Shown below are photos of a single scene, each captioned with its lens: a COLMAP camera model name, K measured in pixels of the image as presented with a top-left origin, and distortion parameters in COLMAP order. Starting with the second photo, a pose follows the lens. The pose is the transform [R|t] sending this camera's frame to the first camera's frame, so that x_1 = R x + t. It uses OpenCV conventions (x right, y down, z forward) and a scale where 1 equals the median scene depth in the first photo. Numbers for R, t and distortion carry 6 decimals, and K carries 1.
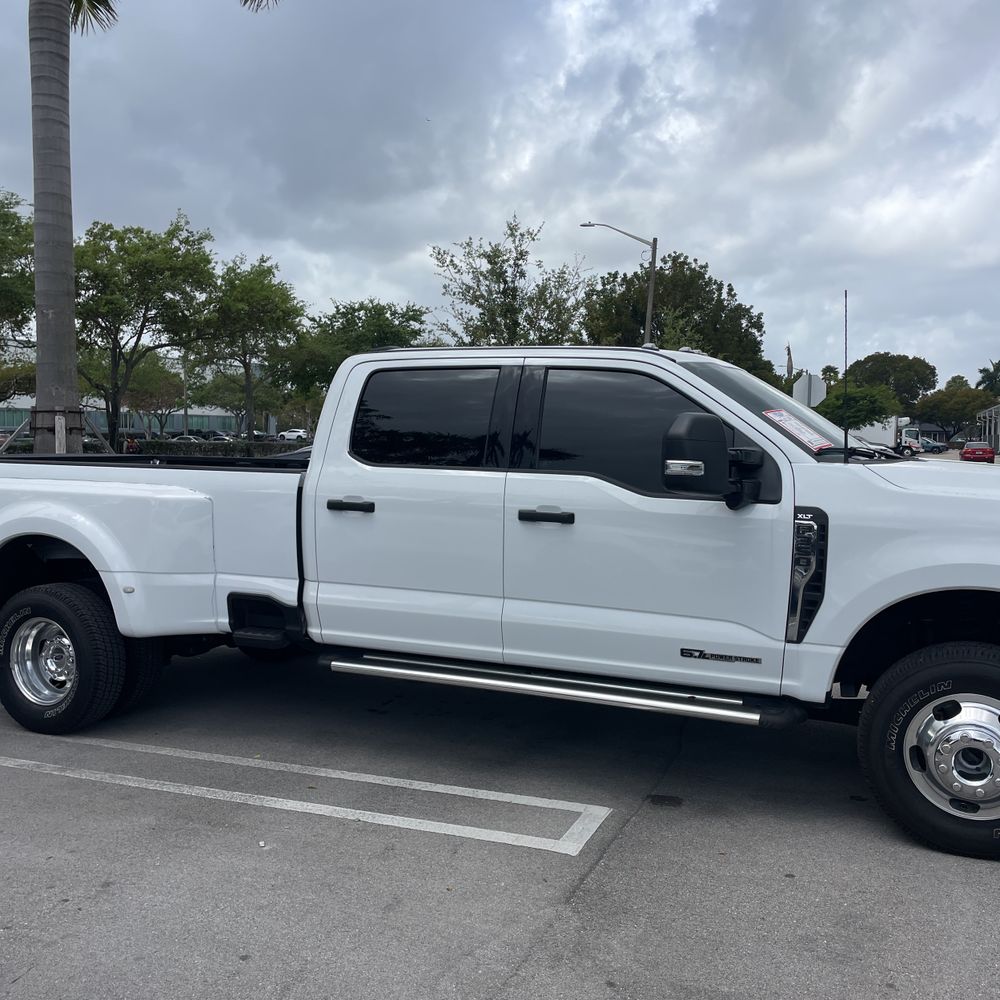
lens RADIAL K [[1016.3, 0, 488.1], [0, 1016.3, 487.7], [0, 0, 1]] dist [0.104992, -0.174431]
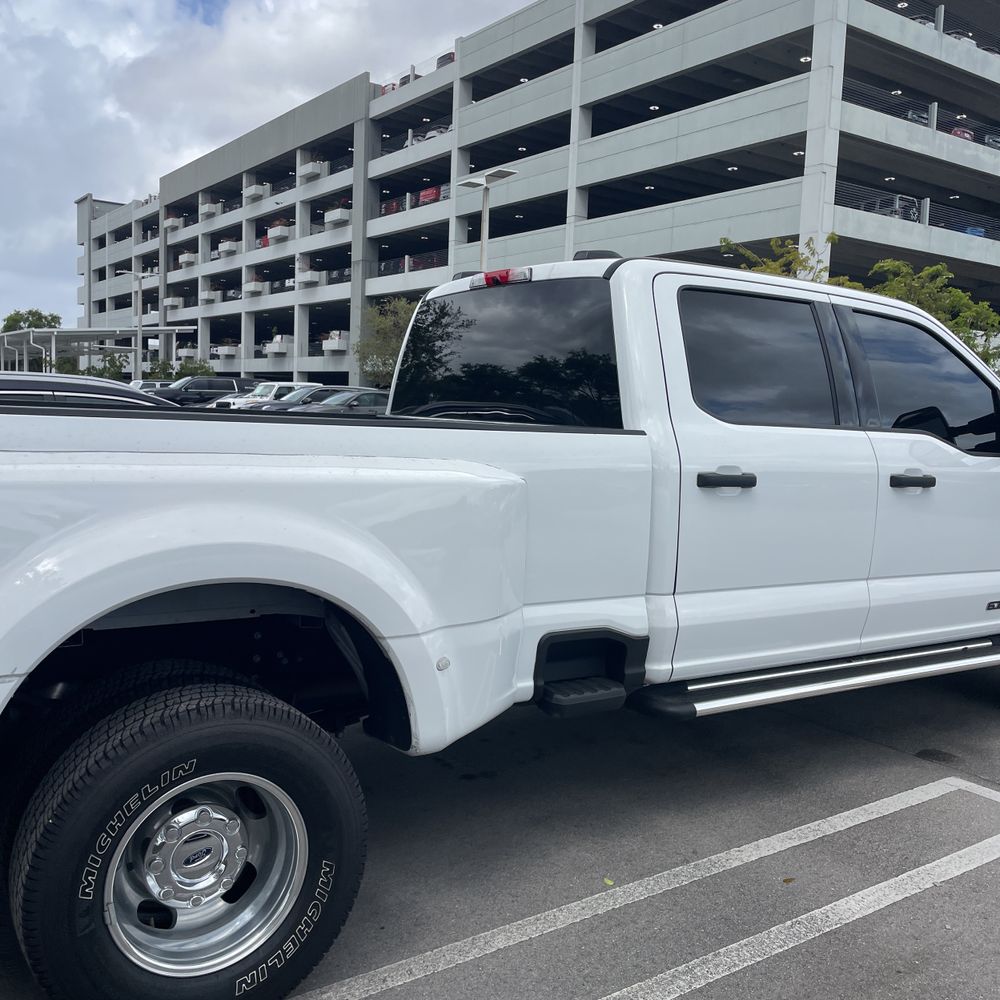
lens RADIAL K [[1005.1, 0, 502.0], [0, 1005.1, 487.8], [0, 0, 1]] dist [0.087883, -0.118270]
pose [[0.536122, -0.057515, 0.842179, -0.791271], [0.007163, 0.997950, 0.063593, -0.022140], [-0.844110, -0.028061, 0.535435, 0.740498]]
